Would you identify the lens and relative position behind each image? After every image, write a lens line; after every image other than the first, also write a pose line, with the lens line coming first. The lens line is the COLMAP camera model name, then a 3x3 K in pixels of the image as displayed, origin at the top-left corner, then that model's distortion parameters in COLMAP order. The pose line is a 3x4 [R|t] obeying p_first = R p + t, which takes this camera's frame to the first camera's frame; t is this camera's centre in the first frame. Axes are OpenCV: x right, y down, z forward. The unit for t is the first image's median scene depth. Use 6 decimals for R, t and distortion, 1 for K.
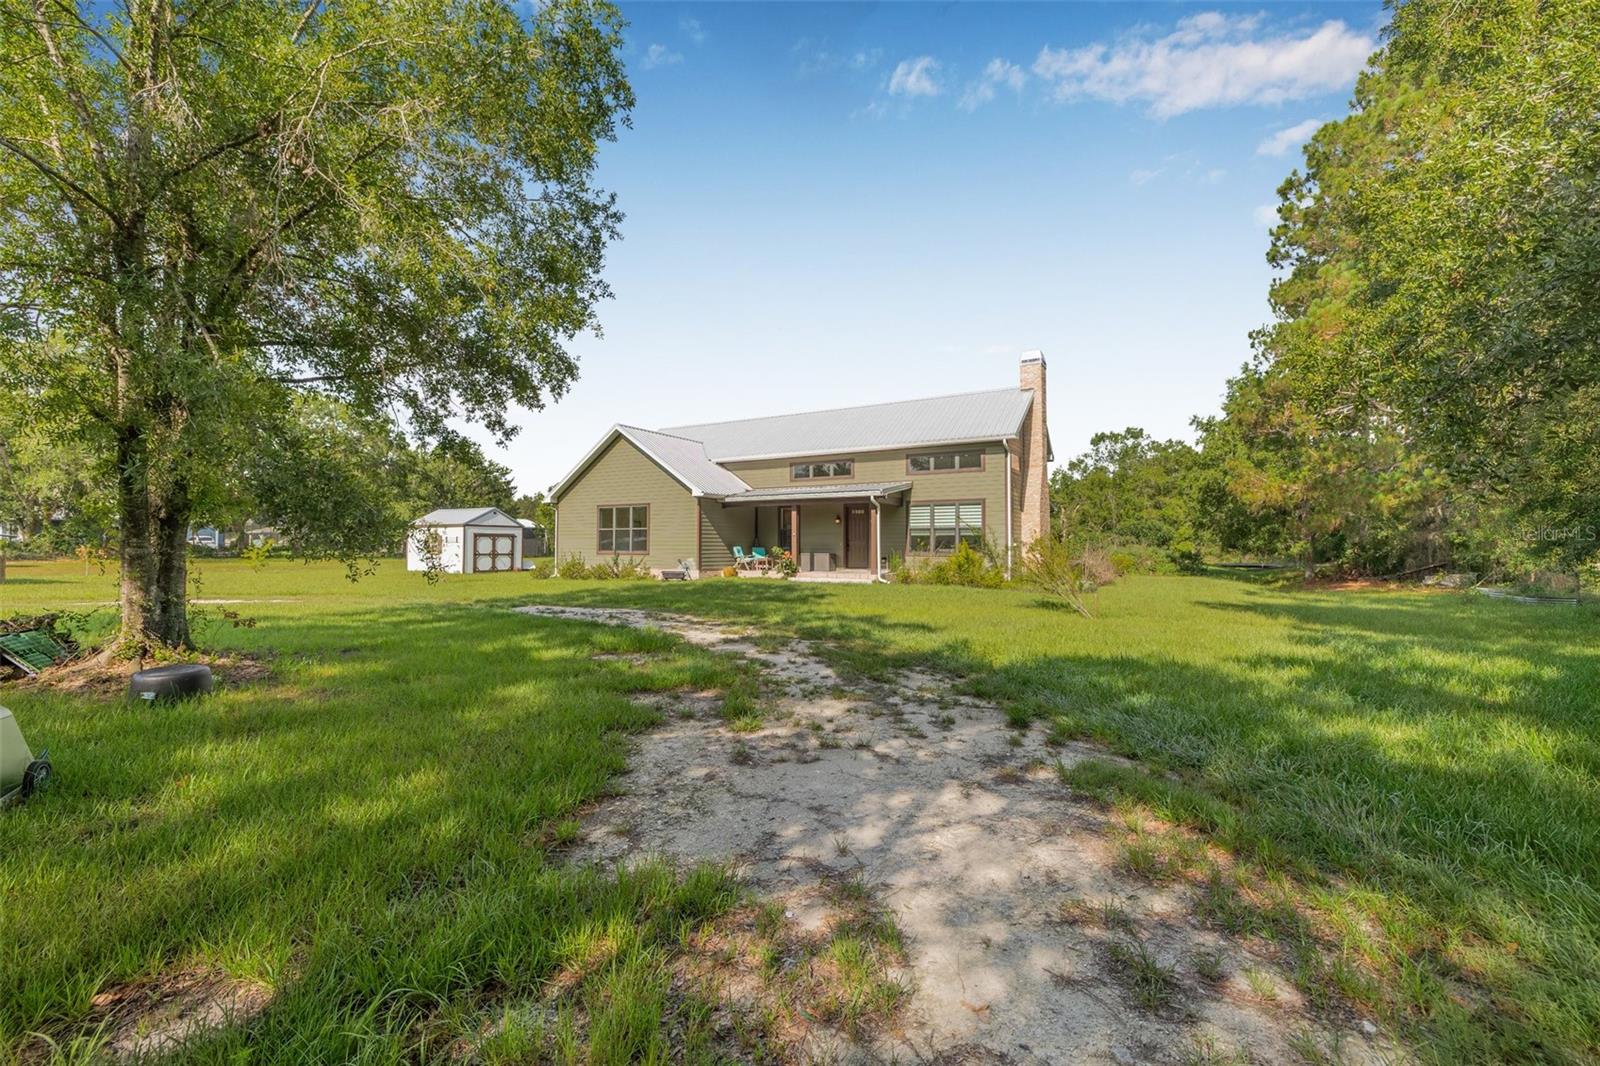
lens RADIAL K [[677.9, 0, 807.5], [0, 677.9, 527.5], [0, 0, 1]] dist [-0.000136, -0.000695]
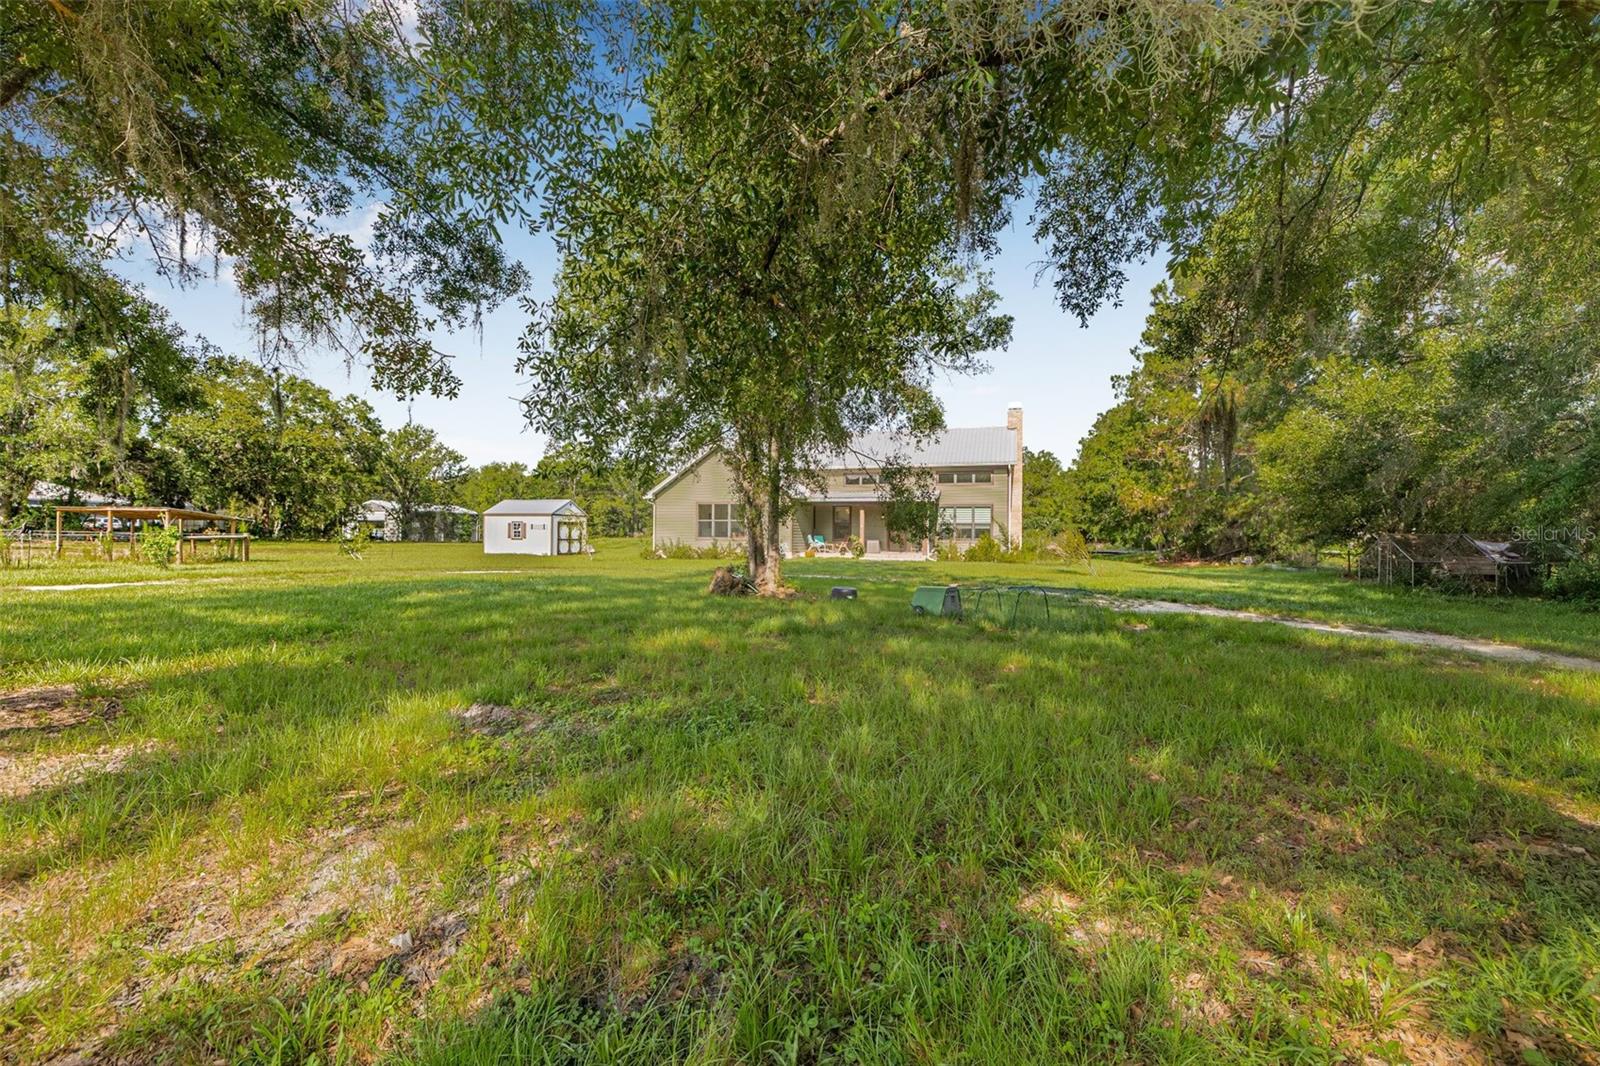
lens RADIAL K [[677.9, 0, 797.6], [0, 677.9, 538.2], [0, 0, 1]] dist [-0.000136, -0.000695]
pose [[0.977766, 0.006595, 0.209598, -0.420427], [-0.013394, 0.999428, 0.031038, -0.007155], [-0.209273, -0.033156, 0.977295, -0.332354]]
